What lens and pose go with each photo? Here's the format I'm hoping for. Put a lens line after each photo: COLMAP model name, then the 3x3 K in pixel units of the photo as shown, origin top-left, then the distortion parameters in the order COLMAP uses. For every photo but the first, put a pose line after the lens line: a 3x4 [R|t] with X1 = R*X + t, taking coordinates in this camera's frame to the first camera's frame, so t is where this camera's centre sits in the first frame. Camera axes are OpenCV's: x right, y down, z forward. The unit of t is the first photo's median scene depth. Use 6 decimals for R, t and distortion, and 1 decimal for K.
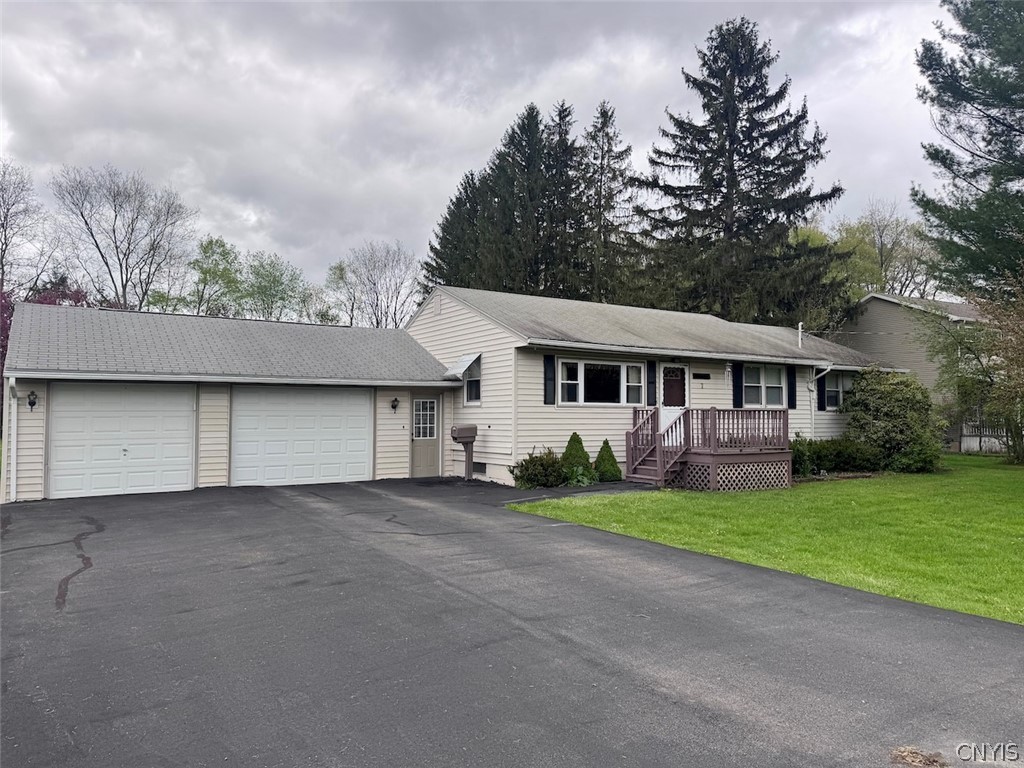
lens RADIAL K [[719.2, 0, 512.0], [0, 719.2, 388.2], [0, 0, 1]] dist [0.011904, -0.014157]
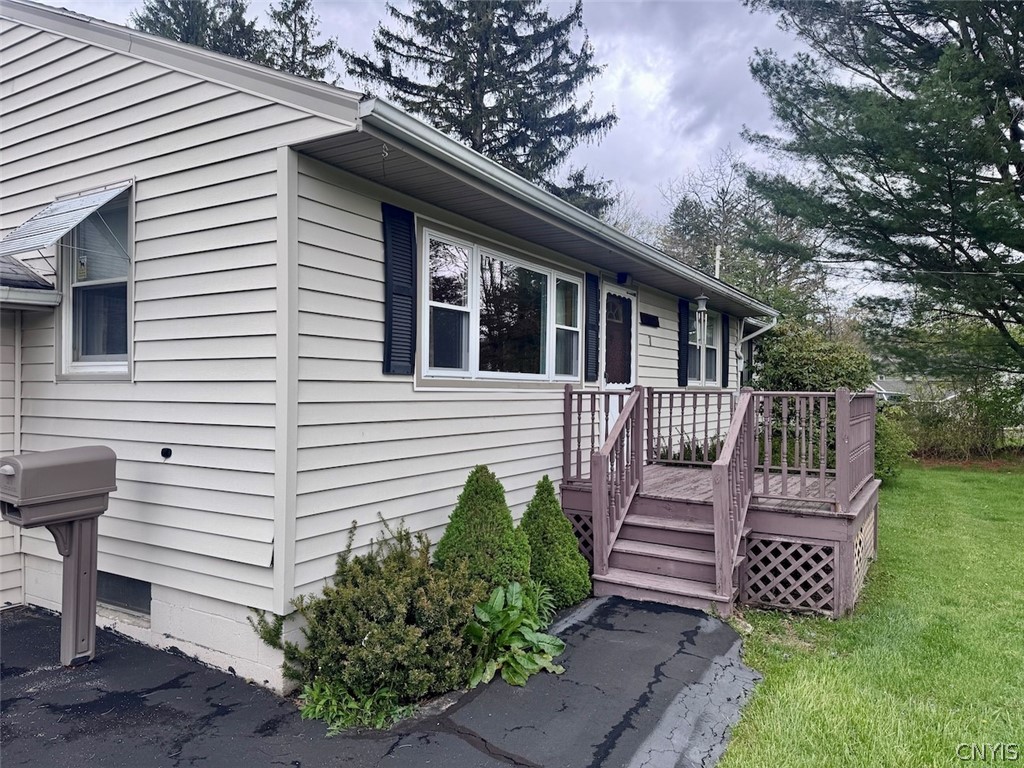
lens RADIAL K [[719.2, 0, 512.3], [0, 719.2, 389.8], [0, 0, 1]] dist [0.011904, -0.014157]
pose [[0.891822, 0.006452, 0.452341, -0.036317], [-0.026090, 0.998968, 0.037189, 0.015217], [-0.451634, -0.044967, 0.891069, 0.659550]]
